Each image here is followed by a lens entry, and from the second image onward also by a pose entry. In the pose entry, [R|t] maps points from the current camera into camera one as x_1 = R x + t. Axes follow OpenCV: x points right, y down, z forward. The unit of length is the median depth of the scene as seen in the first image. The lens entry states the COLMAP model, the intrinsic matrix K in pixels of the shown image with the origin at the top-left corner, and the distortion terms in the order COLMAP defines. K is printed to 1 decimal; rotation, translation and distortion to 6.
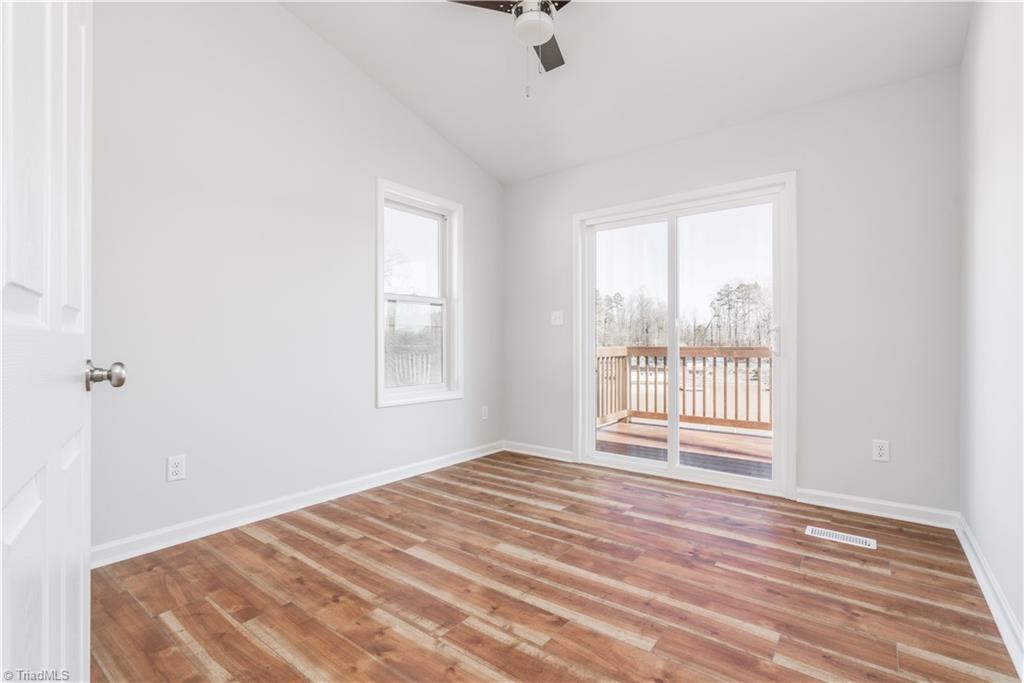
lens RADIAL K [[464.0, 0, 509.5], [0, 464.0, 340.3], [0, 0, 1]] dist [-0.003208, 0.000977]
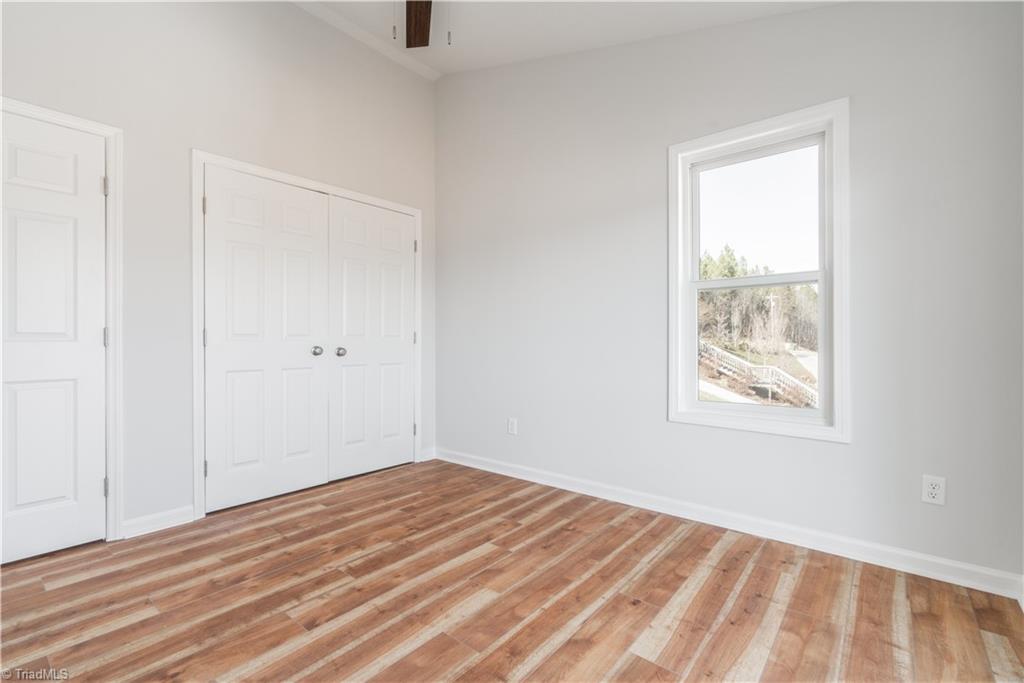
lens RADIAL K [[464.0, 0, 535.9], [0, 464.0, 341.1], [0, 0, 1]] dist [-0.003208, 0.000977]
pose [[-0.011598, 0.001606, -0.999931, 0.789378], [0.009464, 0.999954, 0.001497, -0.009031], [0.999888, -0.009446, -0.011613, 1.066025]]
